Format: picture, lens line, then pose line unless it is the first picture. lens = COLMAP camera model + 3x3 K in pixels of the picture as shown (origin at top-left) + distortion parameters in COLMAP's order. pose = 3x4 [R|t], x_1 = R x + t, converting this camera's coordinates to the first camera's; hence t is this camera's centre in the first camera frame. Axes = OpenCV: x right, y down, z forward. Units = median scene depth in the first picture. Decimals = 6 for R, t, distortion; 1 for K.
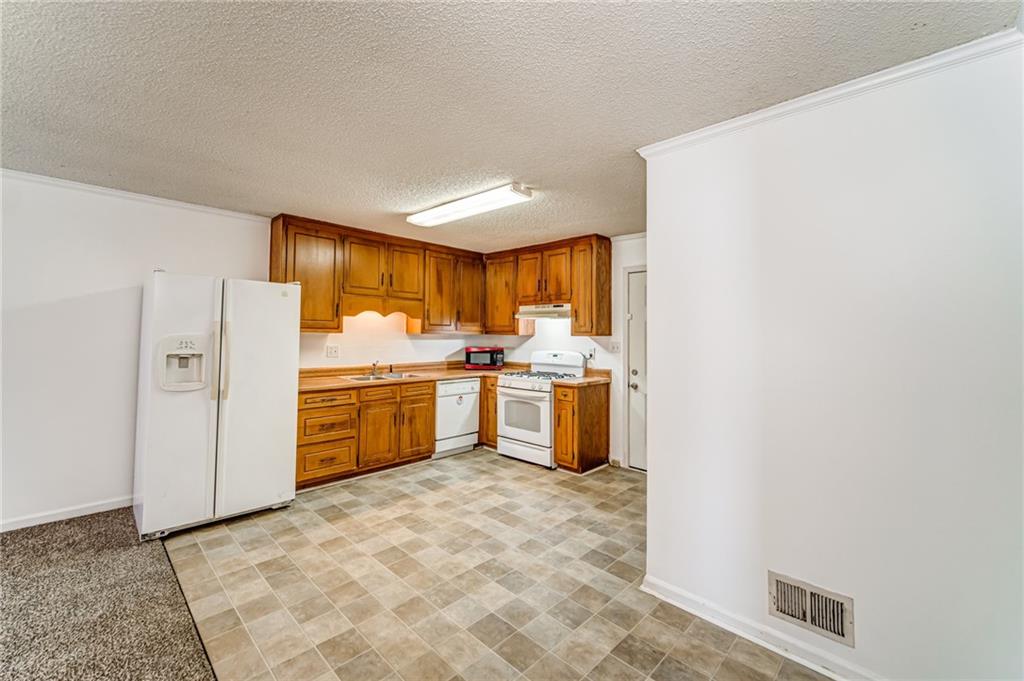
lens RADIAL K [[419.5, 0, 500.0], [0, 419.5, 322.0], [0, 0, 1]] dist [-0.000348, -0.000197]
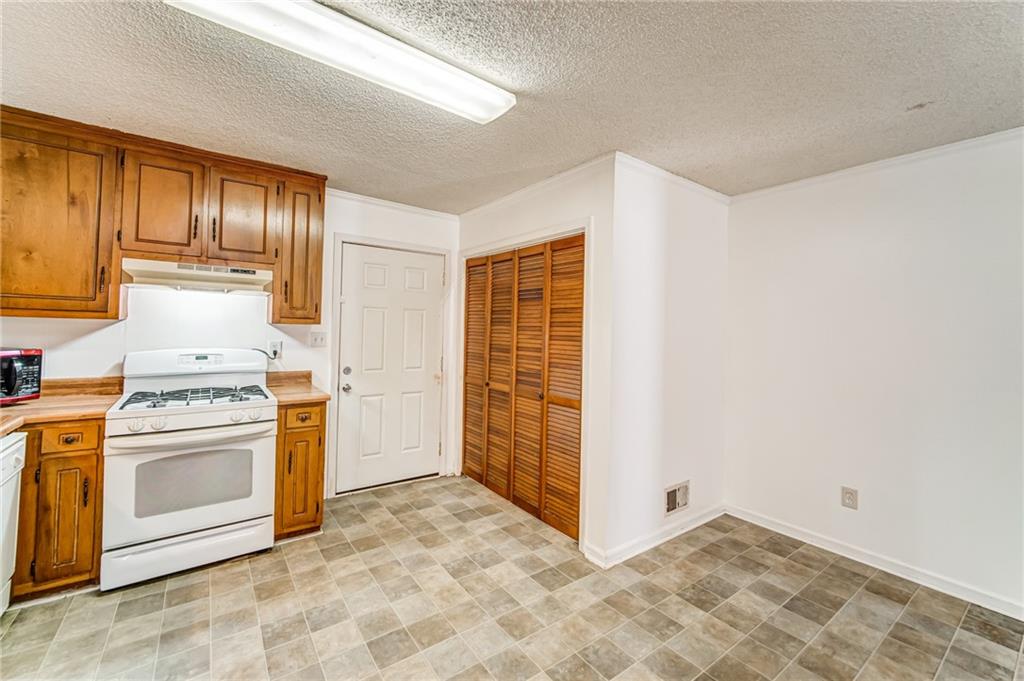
lens RADIAL K [[419.5, 0, 502.4], [0, 419.5, 320.1], [0, 0, 1]] dist [-0.000348, -0.000197]
pose [[0.165691, 0.012242, 0.986102, -0.401868], [-0.051865, 0.998647, -0.003683, 0.013754], [-0.984813, -0.050534, 0.166102, 0.587068]]
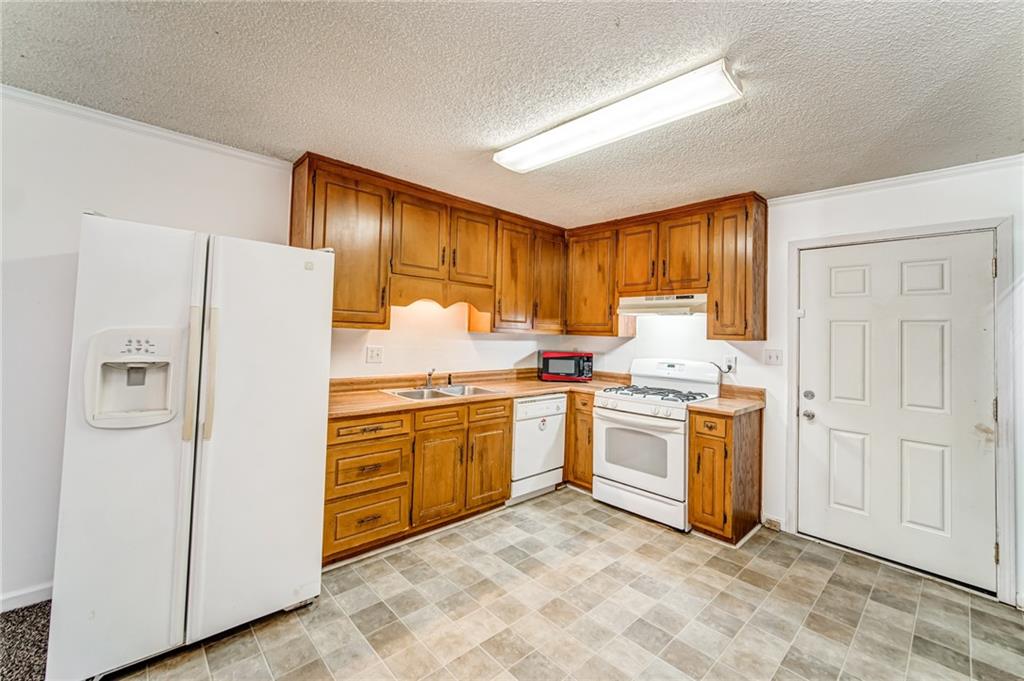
lens RADIAL K [[419.5, 0, 501.1], [0, 419.5, 320.7], [0, 0, 1]] dist [-0.000348, -0.000197]
pose [[0.998656, 0.016127, -0.049263, -0.146997], [-0.016127, 0.999870, 0.000397, 0.007328], [0.049263, 0.000398, 0.998786, 0.292738]]
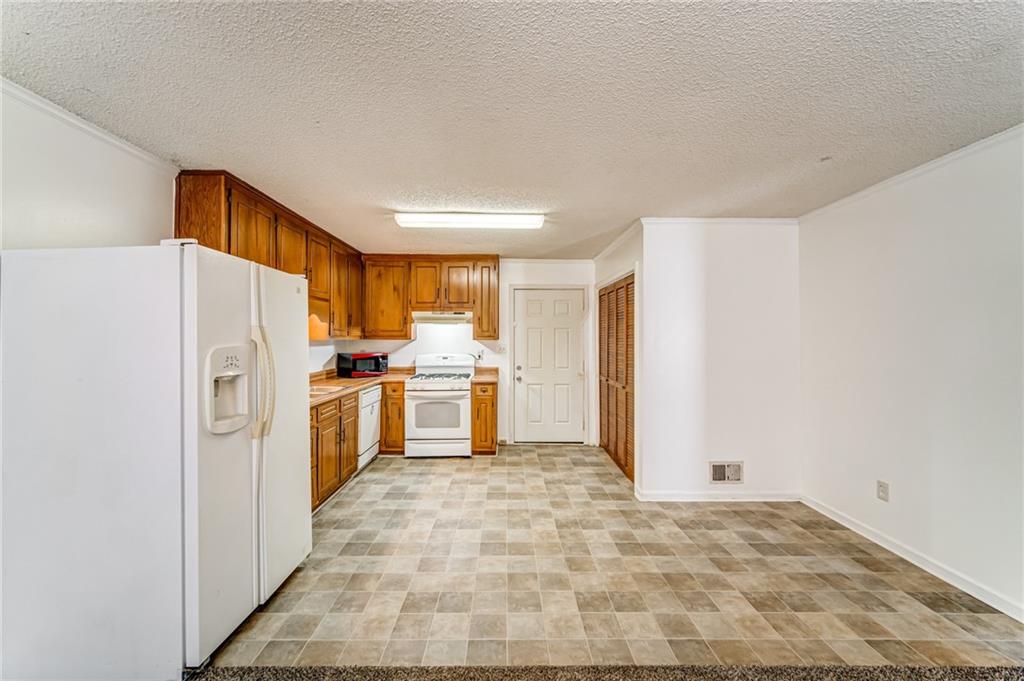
lens RADIAL K [[409.3, 0, 507.2], [0, 409.3, 334.3], [0, 0, 1]] dist [0.000437, -0.001146]
pose [[0.704335, -0.002661, 0.709863, -0.583100], [-0.015615, 0.999693, 0.019241, -0.005417], [-0.709696, -0.024636, 0.704077, 0.152927]]
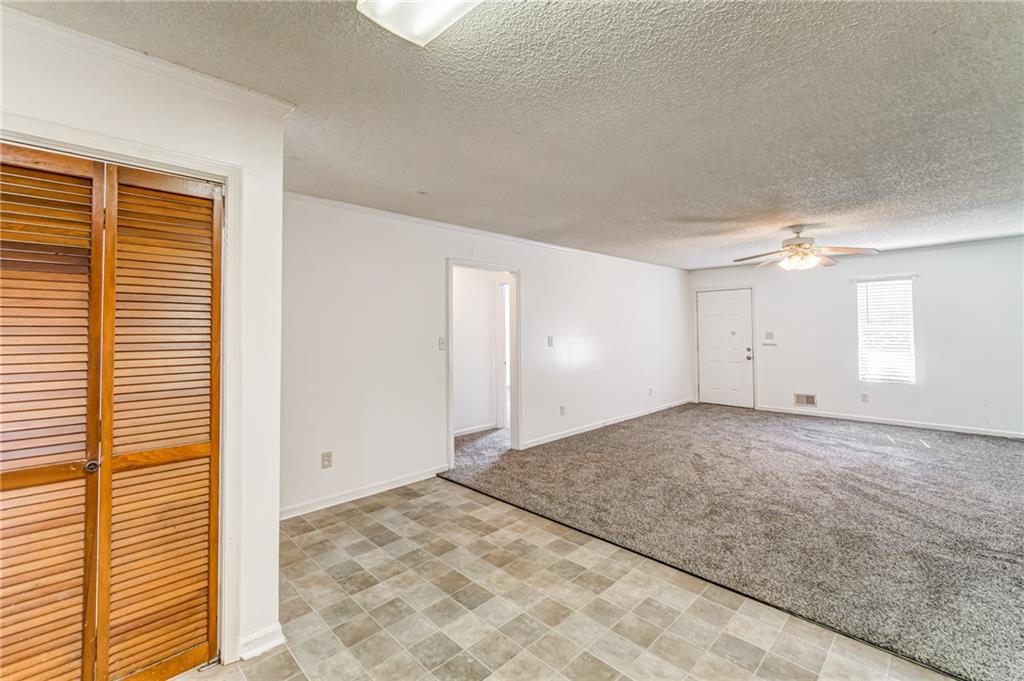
lens RADIAL K [[443.9, 0, 505.3], [0, 443.9, 321.8], [0, 0, 1]] dist [-0.002871, -0.000599]
pose [[-0.999836, -0.005329, 0.017333, -0.054726], [-0.006244, 0.998566, -0.053171, 0.032590], [-0.017025, -0.053270, -0.998435, 0.993368]]
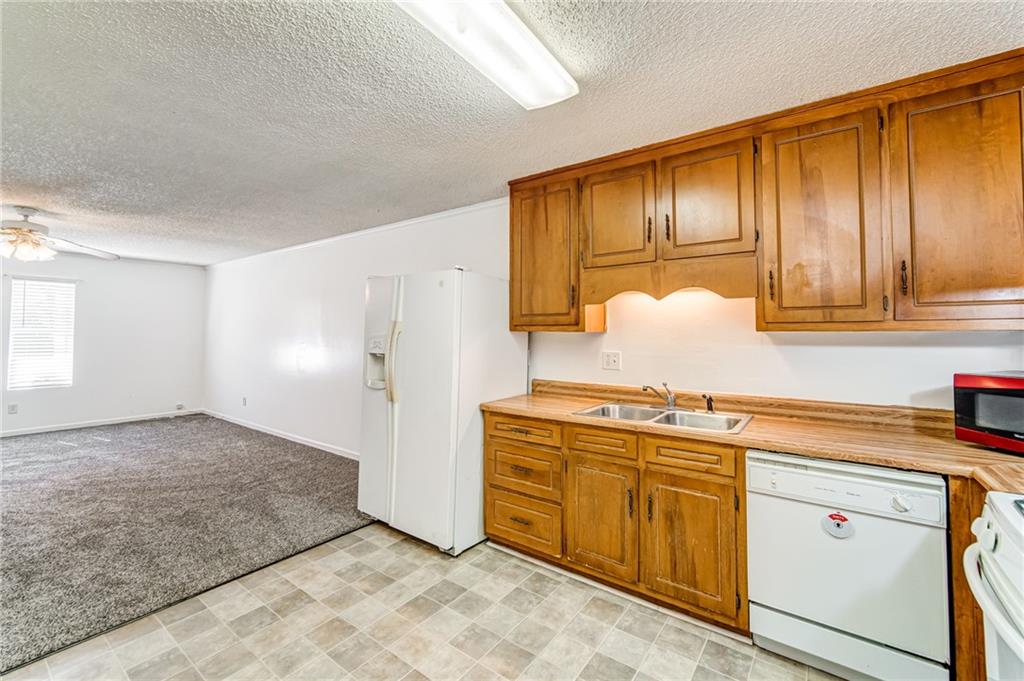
lens RADIAL K [[432.3, 0, 496.9], [0, 432.3, 320.5], [0, 0, 1]] dist [0.002061, -0.000962]
pose [[0.135183, -0.041773, -0.989940, 0.239576], [0.029634, 0.998834, -0.038102, 0.028630], [0.990377, -0.024186, 0.136263, 0.745929]]
